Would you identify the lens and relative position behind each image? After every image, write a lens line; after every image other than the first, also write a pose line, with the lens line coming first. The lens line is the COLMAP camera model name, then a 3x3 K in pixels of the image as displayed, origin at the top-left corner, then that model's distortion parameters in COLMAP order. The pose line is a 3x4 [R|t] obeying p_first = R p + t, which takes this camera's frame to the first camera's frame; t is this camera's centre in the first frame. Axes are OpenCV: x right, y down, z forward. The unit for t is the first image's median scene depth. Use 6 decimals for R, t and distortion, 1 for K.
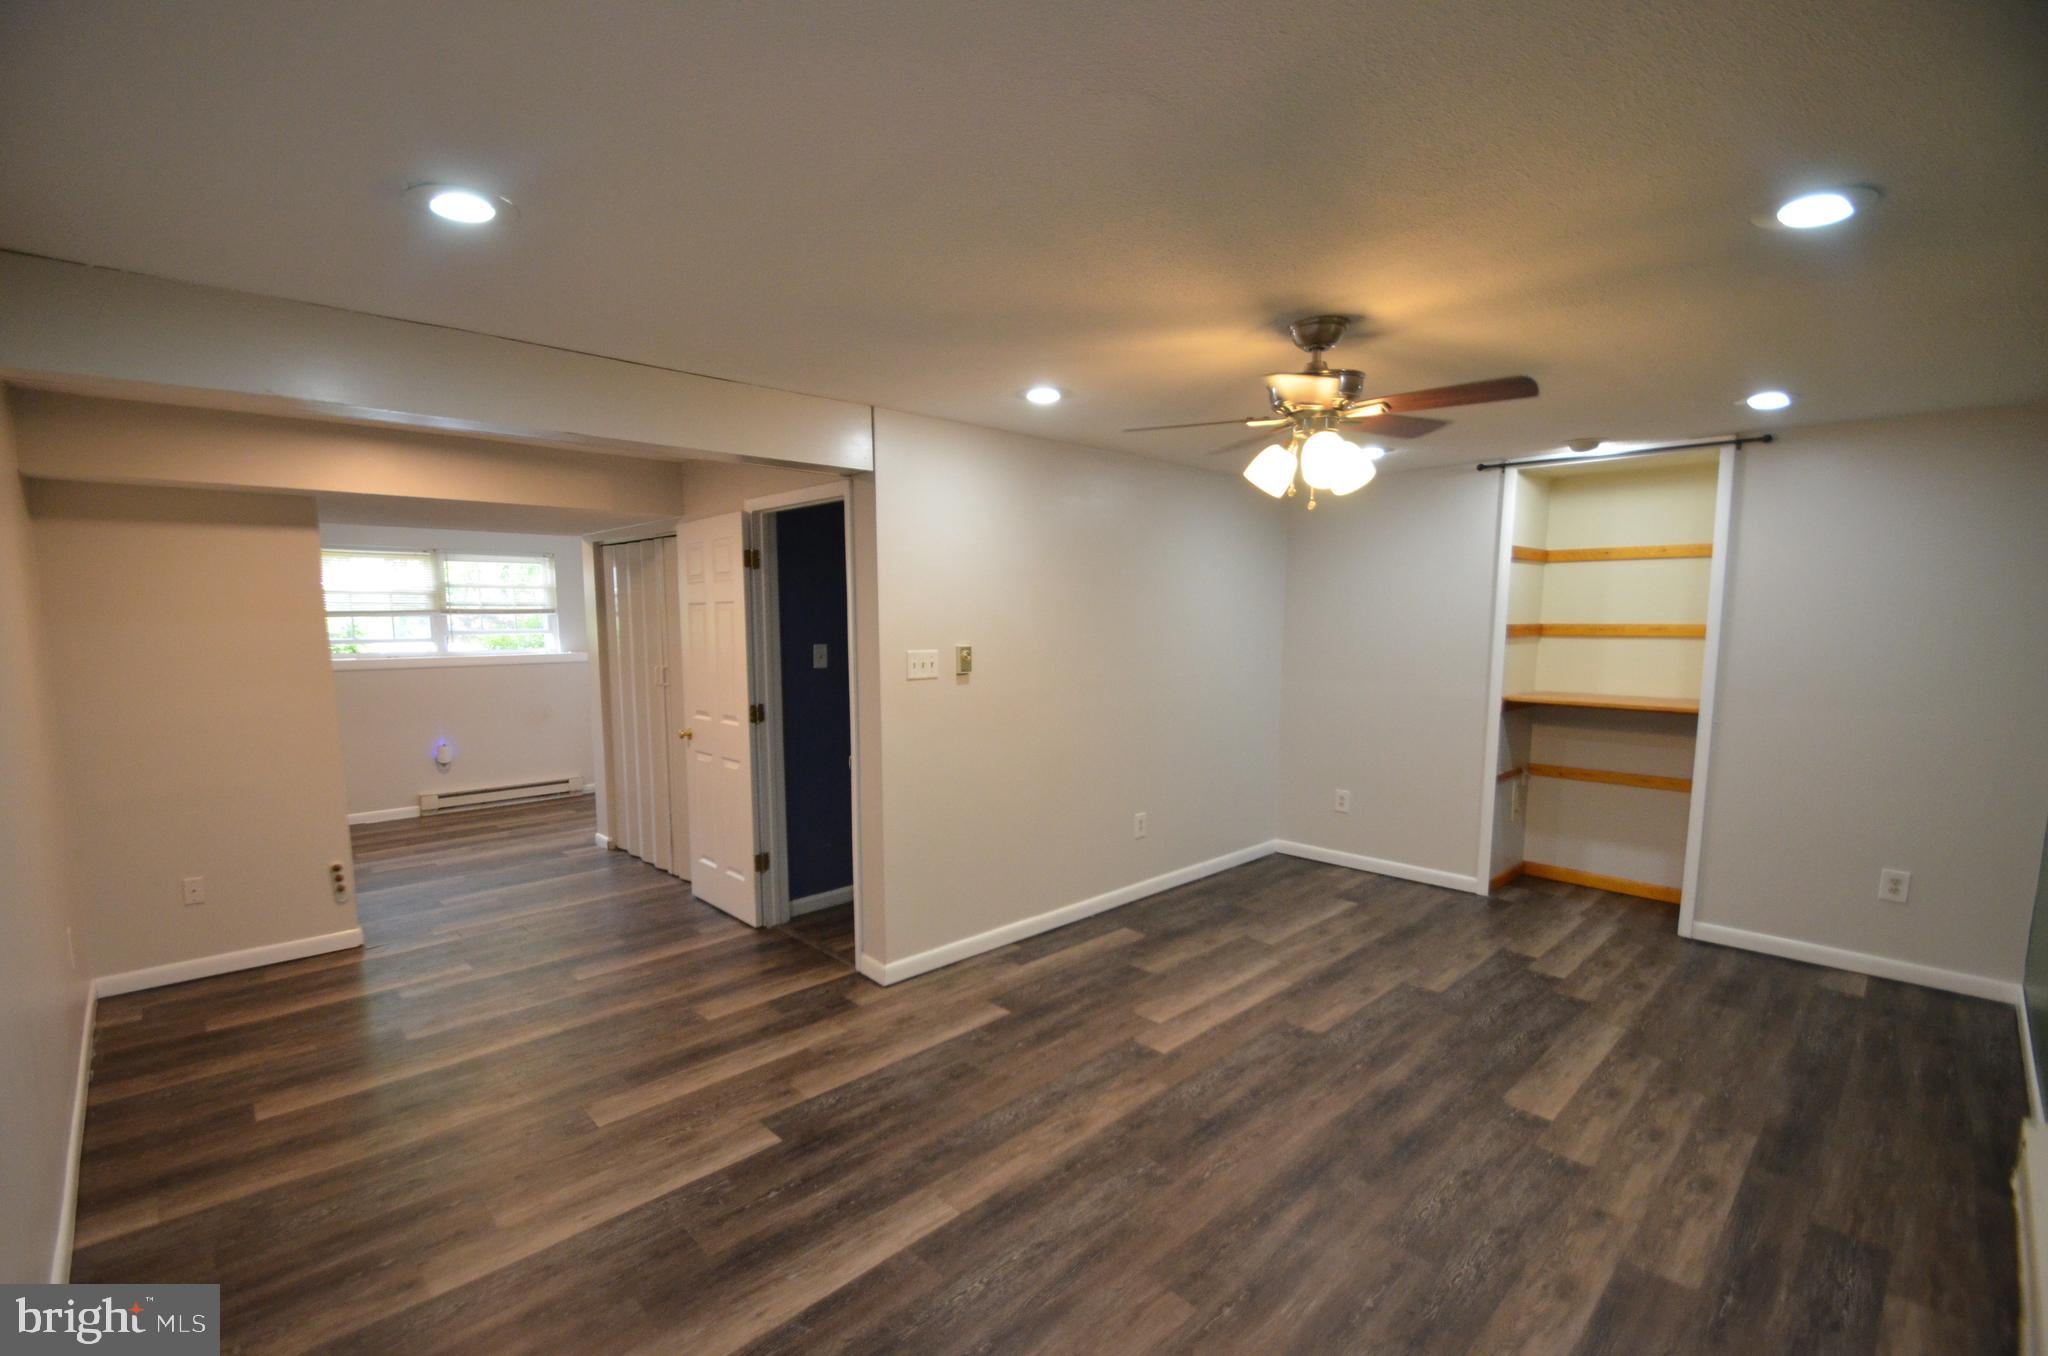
lens RADIAL K [[895.6, 0, 985.4], [0, 895.6, 723.3], [0, 0, 1]] dist [0.016409, -0.016552]
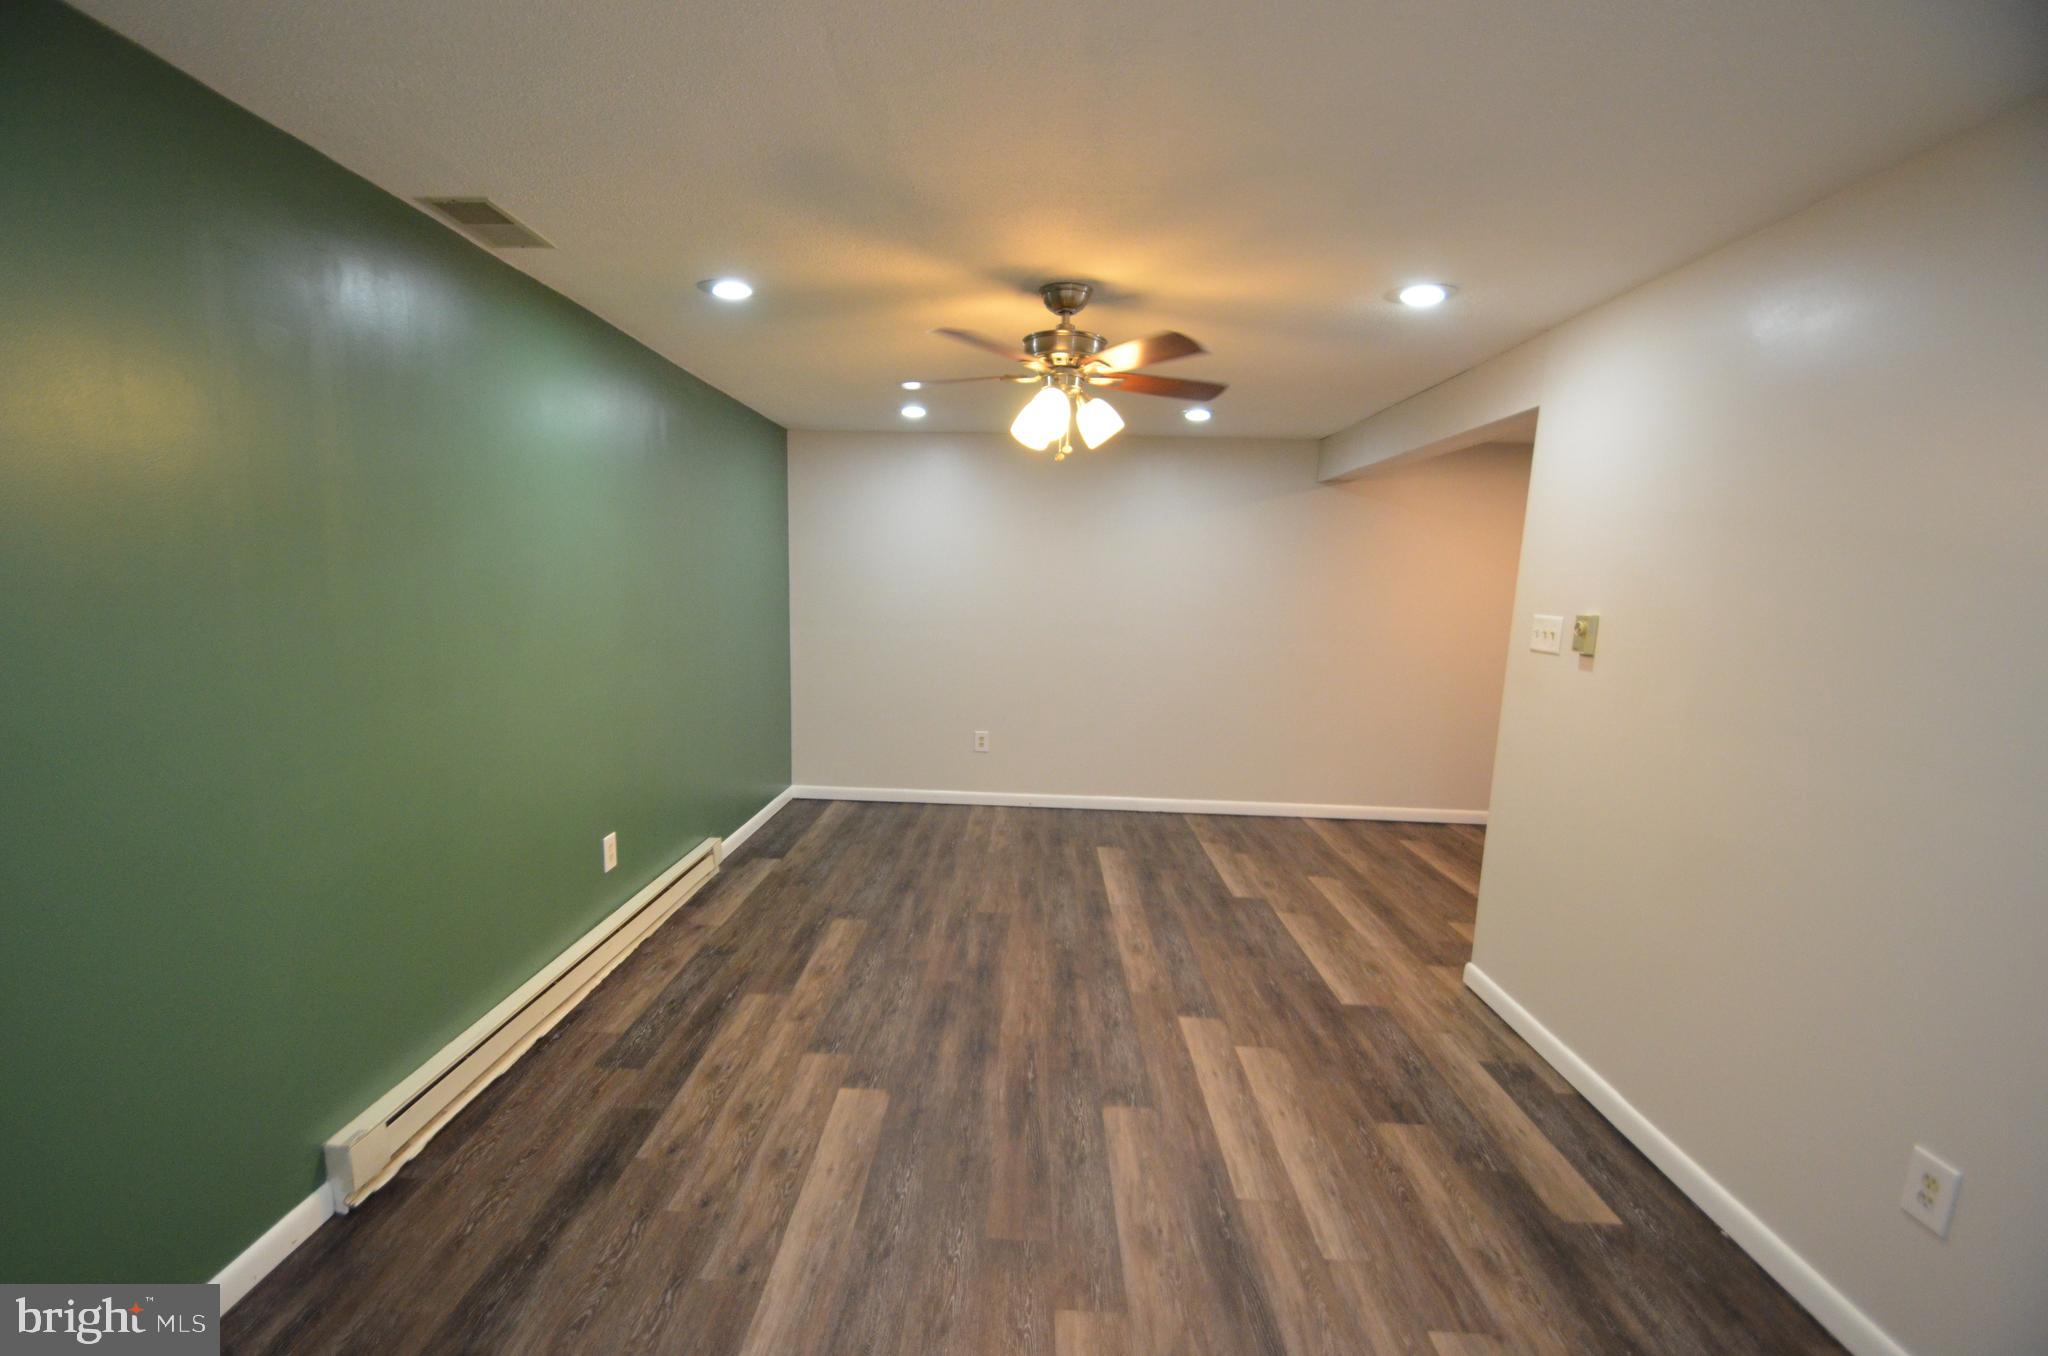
lens RADIAL K [[895.6, 0, 985.4], [0, 895.6, 723.3], [0, 0, 1]] dist [0.016409, -0.016552]
pose [[-0.716559, 0.094476, -0.691099, 1.130395], [-0.111175, 0.962650, 0.246869, -0.175693], [0.688610, 0.253729, -0.679292, 1.639398]]
